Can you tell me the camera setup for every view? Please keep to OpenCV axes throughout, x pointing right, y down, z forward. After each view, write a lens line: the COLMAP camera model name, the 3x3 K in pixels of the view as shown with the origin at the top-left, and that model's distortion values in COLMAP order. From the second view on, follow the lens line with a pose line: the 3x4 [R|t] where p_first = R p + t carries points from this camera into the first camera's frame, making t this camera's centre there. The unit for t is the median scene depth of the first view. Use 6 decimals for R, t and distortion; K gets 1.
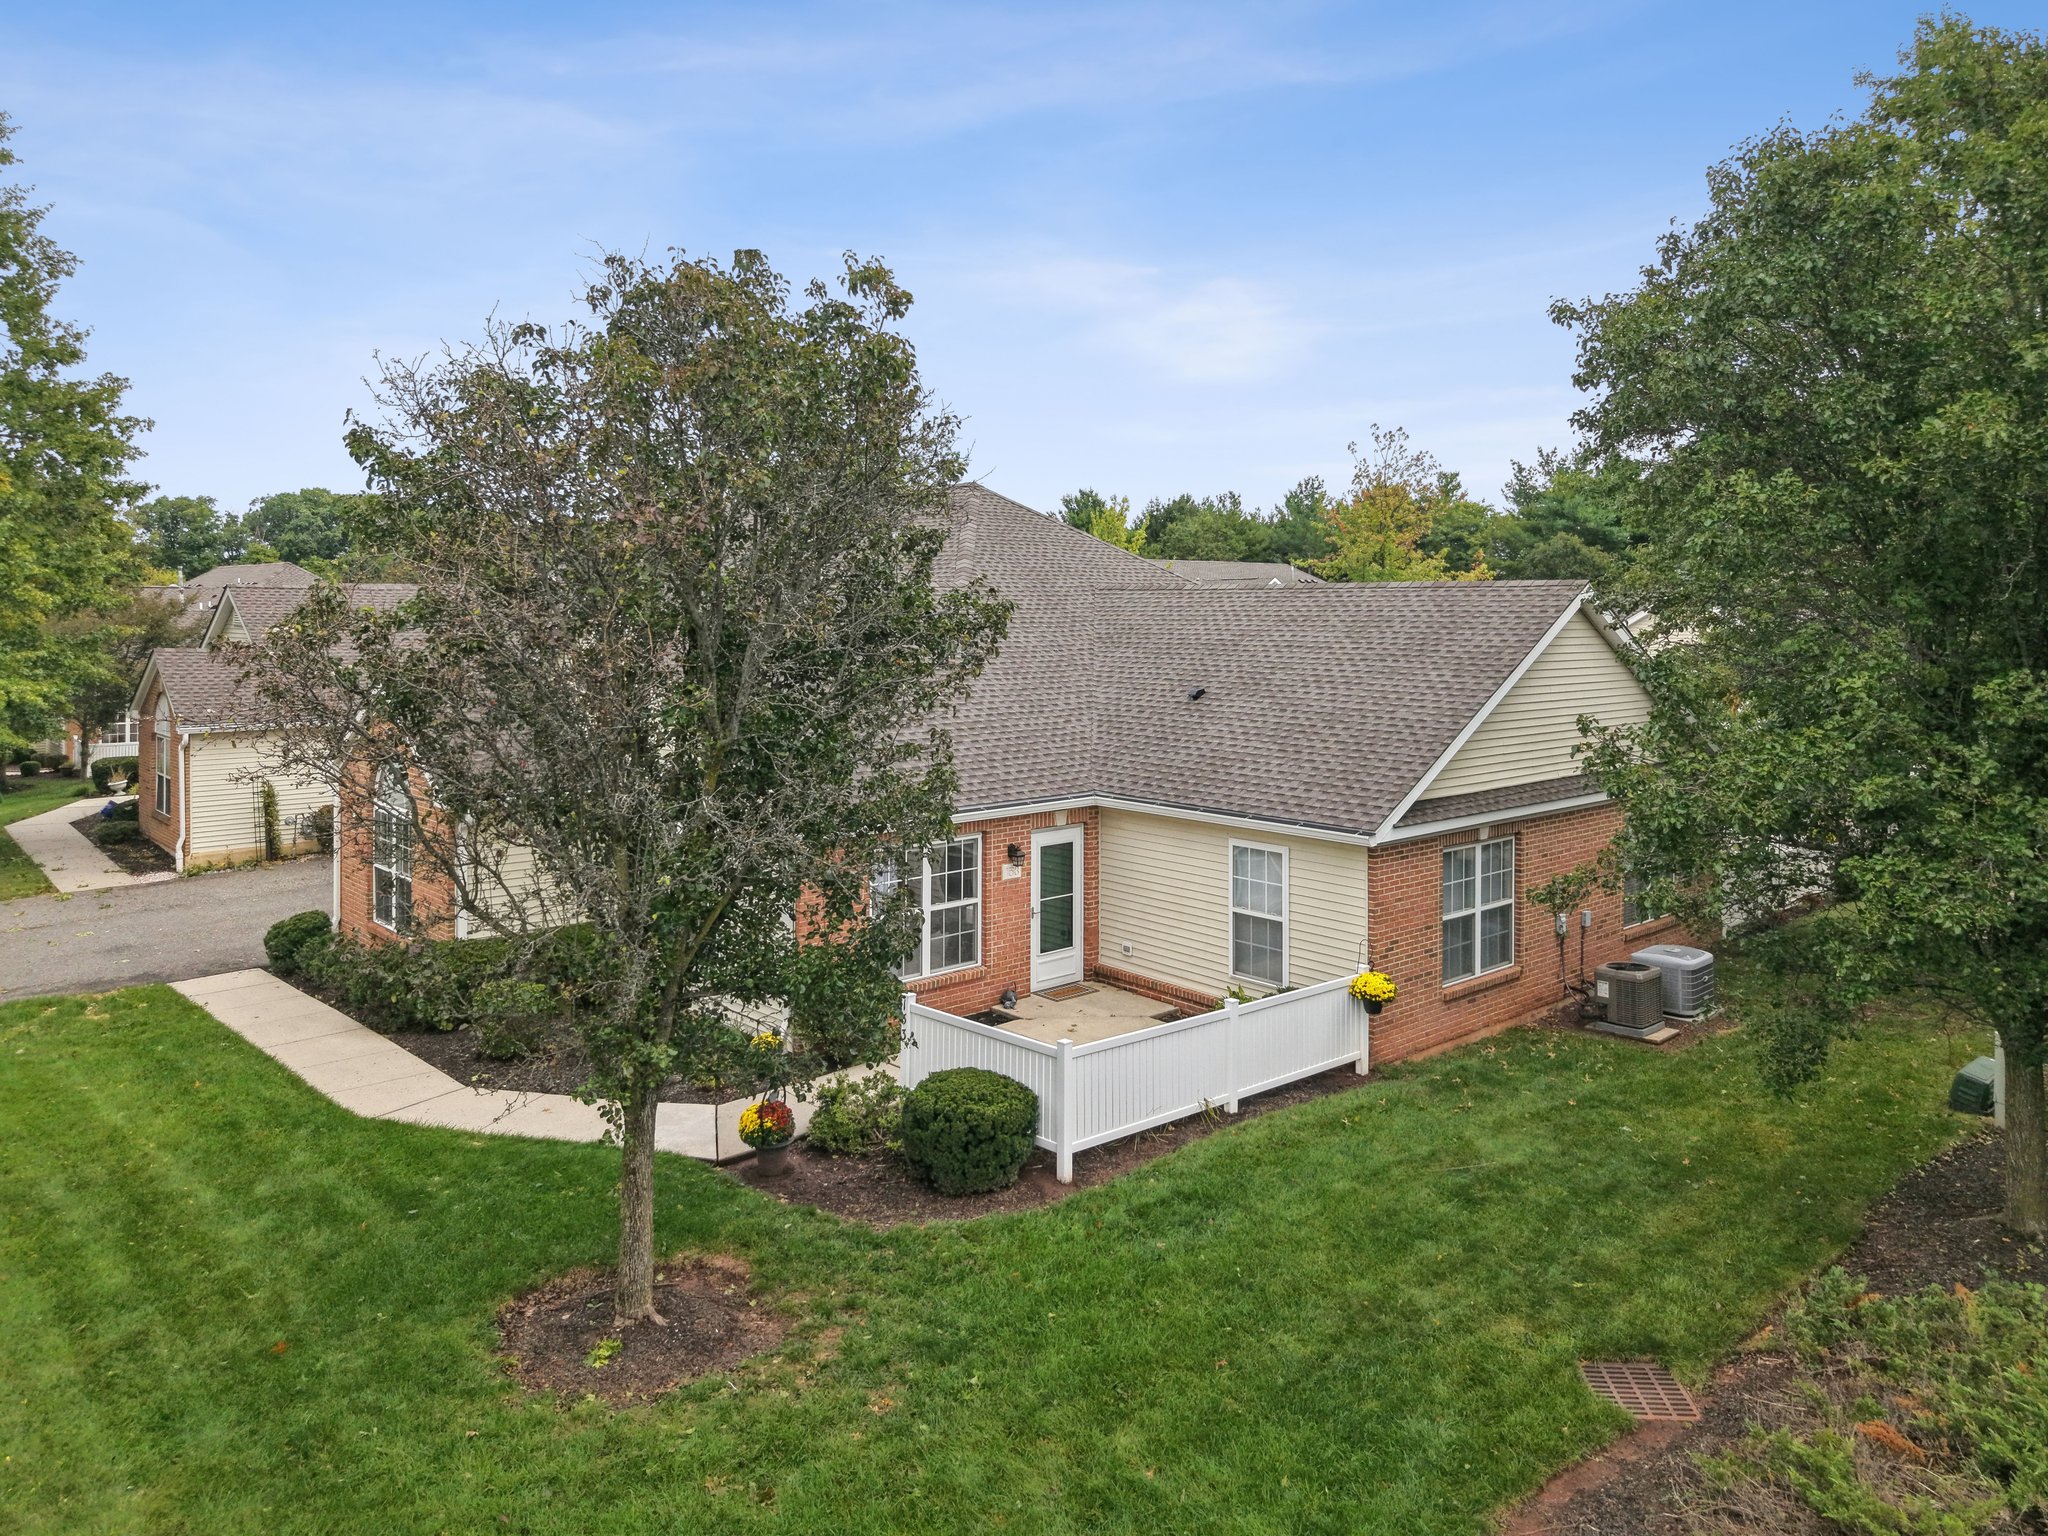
lens RADIAL K [[1399.8, 0, 1027.8], [0, 1399.8, 778.8], [0, 0, 1]] dist [0.025866, -0.019948]
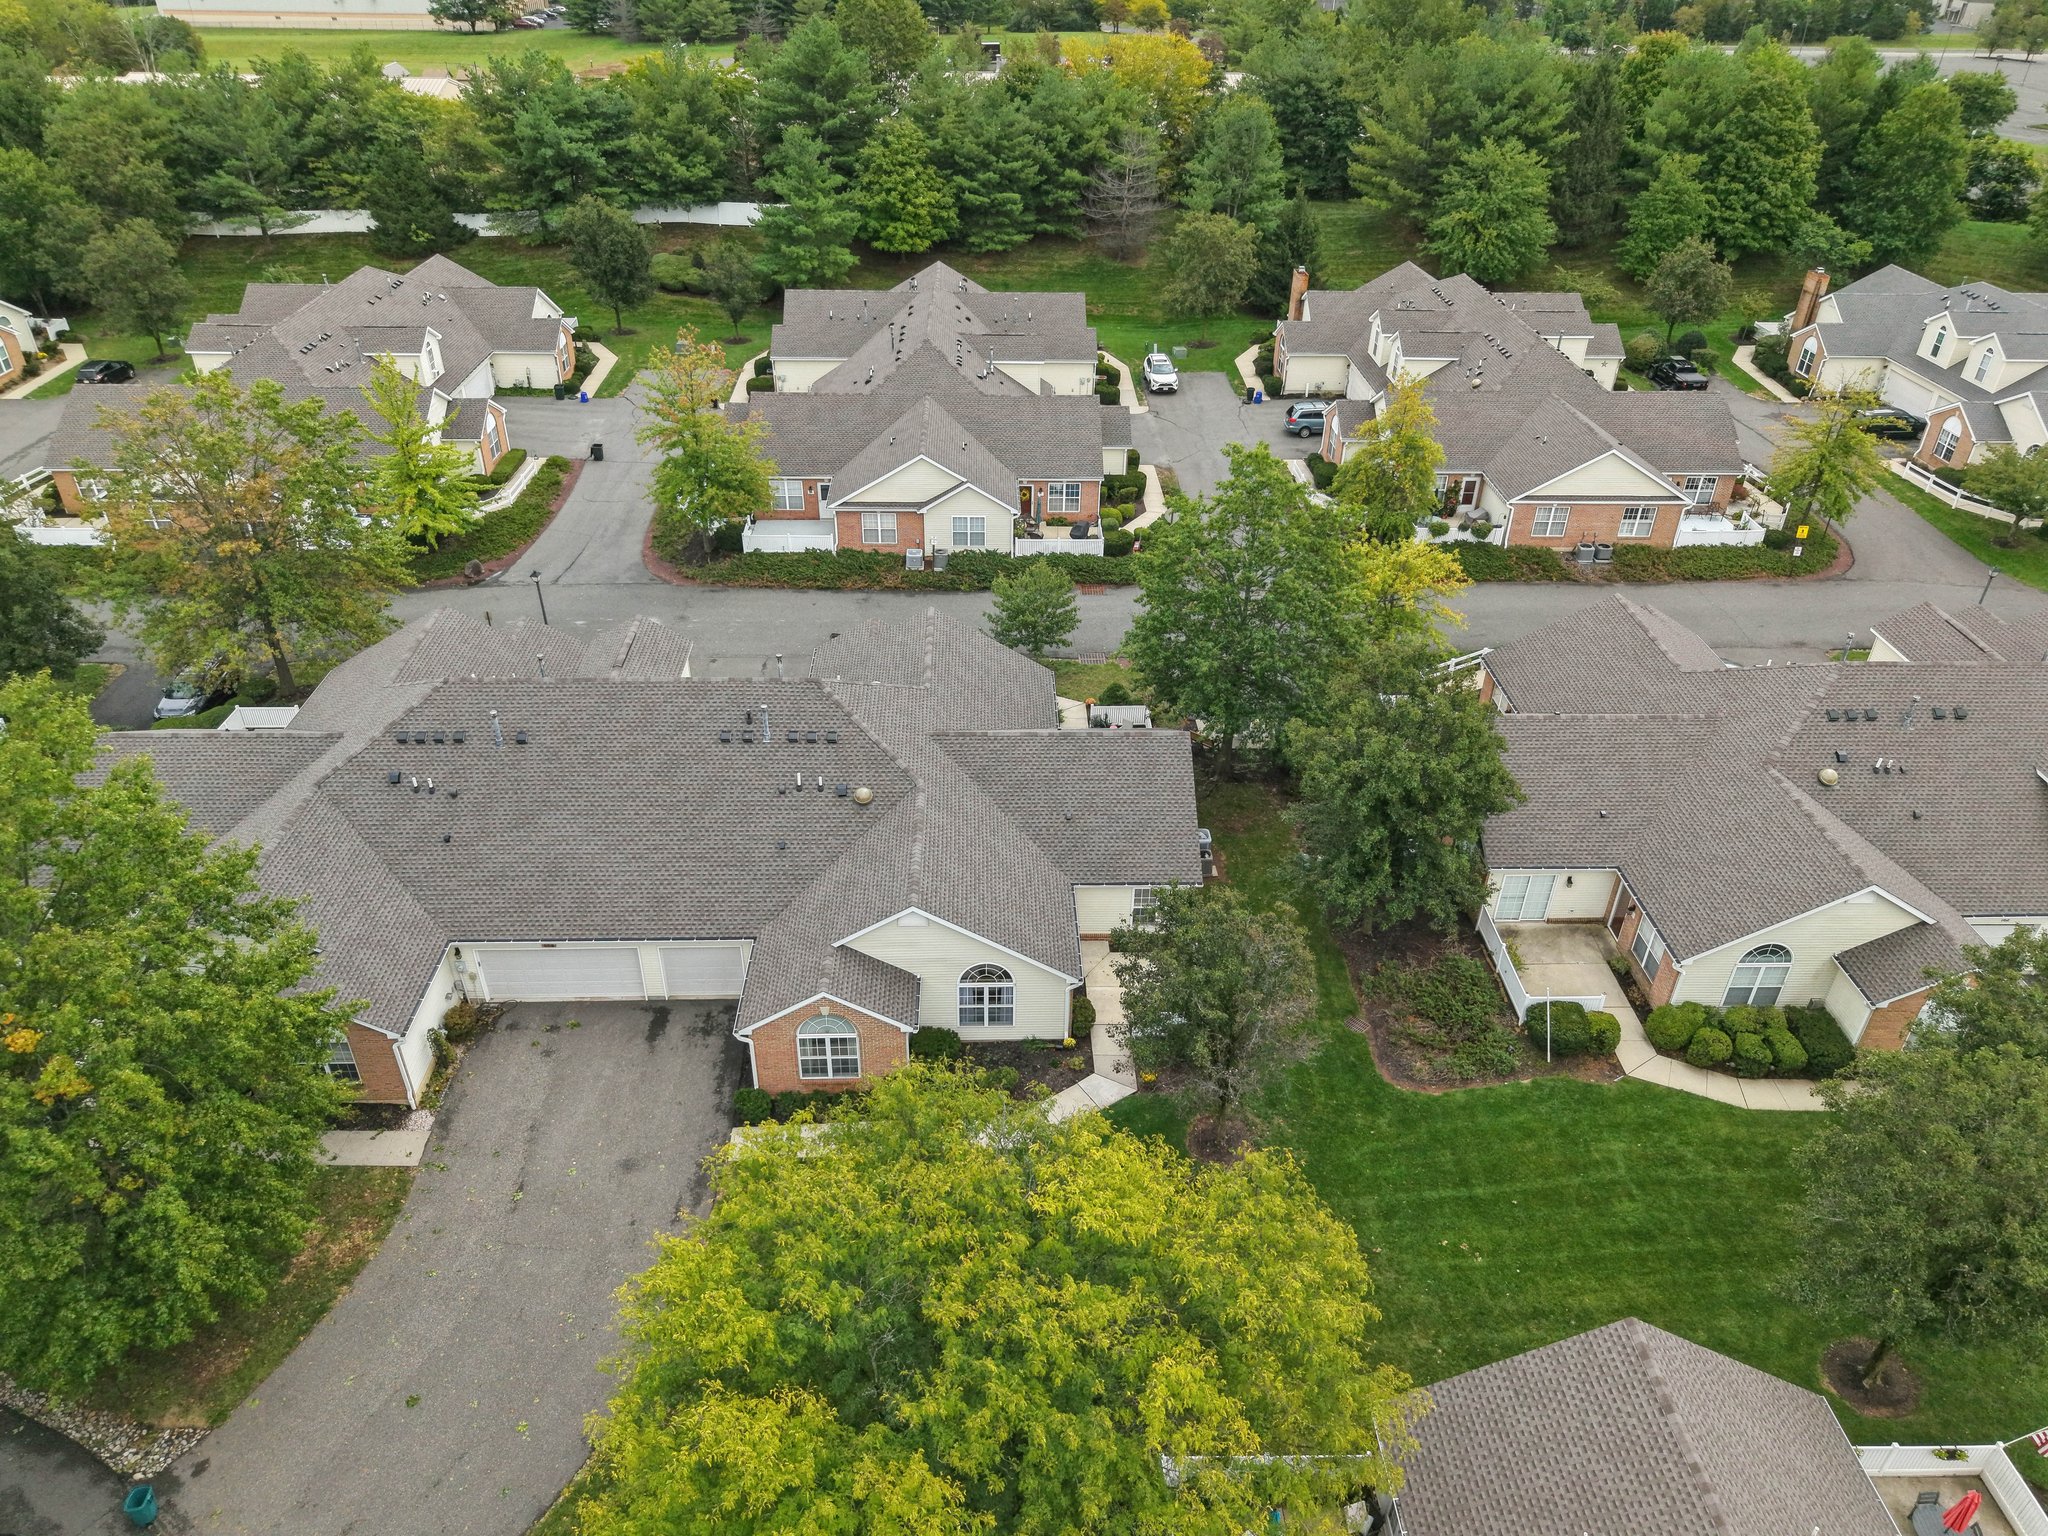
lens RADIAL K [[1399.8, 0, 1027.8], [0, 1399.8, 778.8], [0, 0, 1]] dist [0.025866, -0.019948]
pose [[0.648091, -0.399622, 0.648290, -1.587560], [0.081666, 0.882822, 0.462553, -1.353752], [-0.757172, -0.246834, 0.604785, -0.414315]]
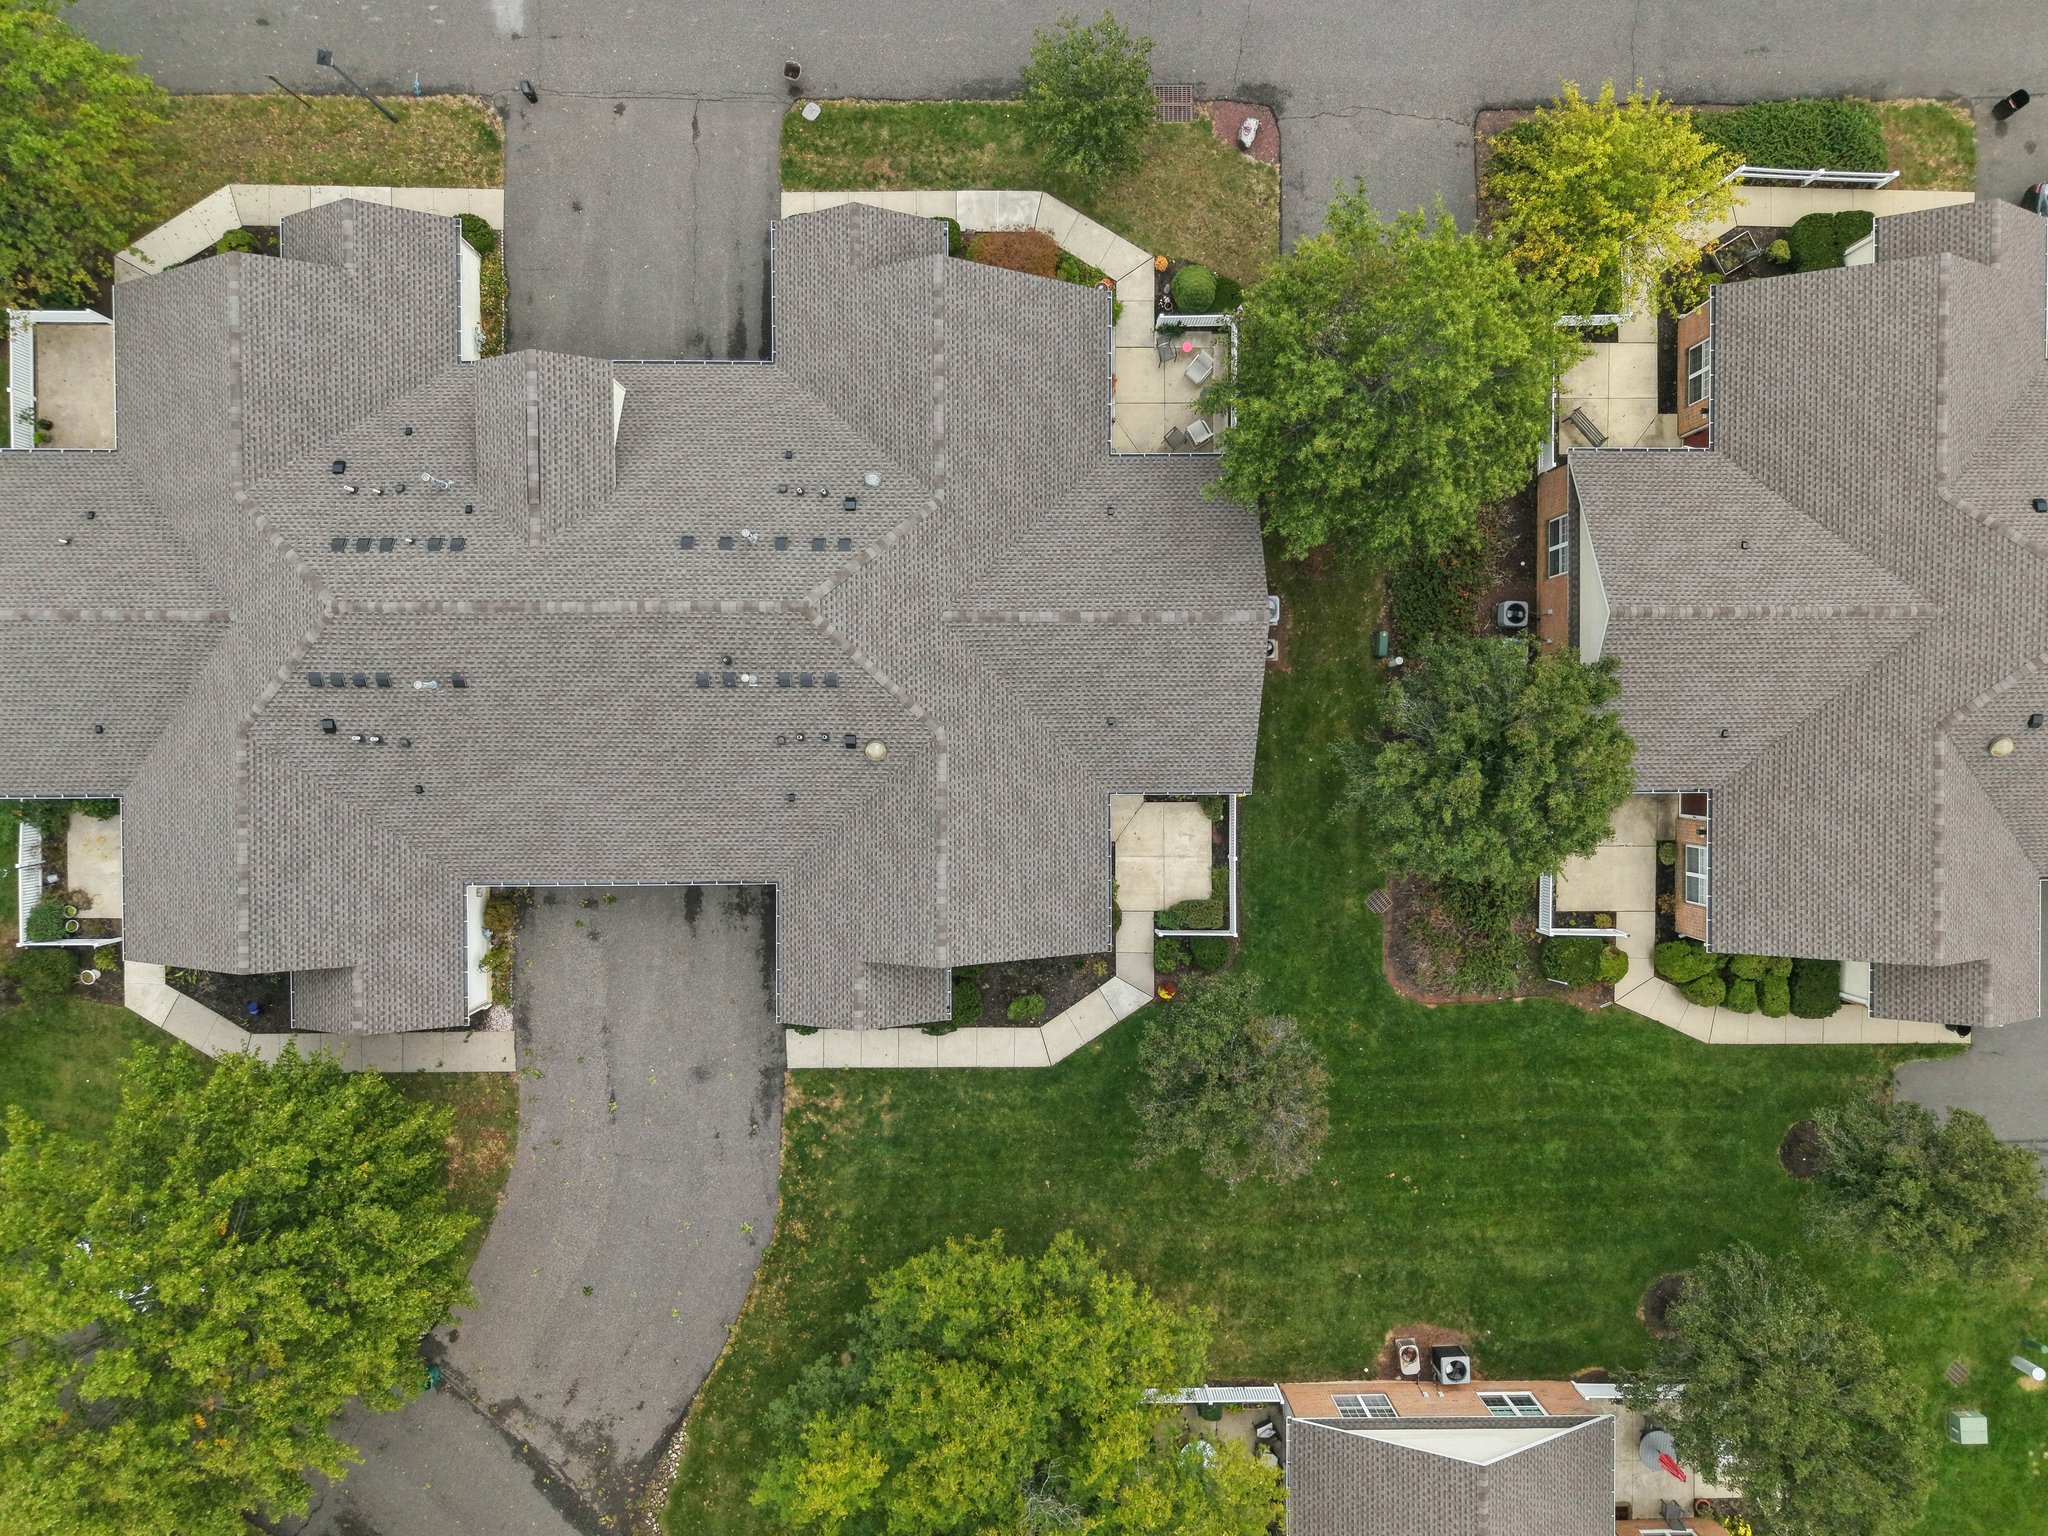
lens RADIAL K [[1399.8, 0, 1027.8], [0, 1399.8, 778.8], [0, 0, 1]] dist [0.025866, -0.019948]
pose [[0.669361, -0.742819, 0.013247, -0.053090], [0.075904, 0.086114, 0.993390, -2.349349], [-0.739050, -0.663931, 0.114024, 0.876542]]
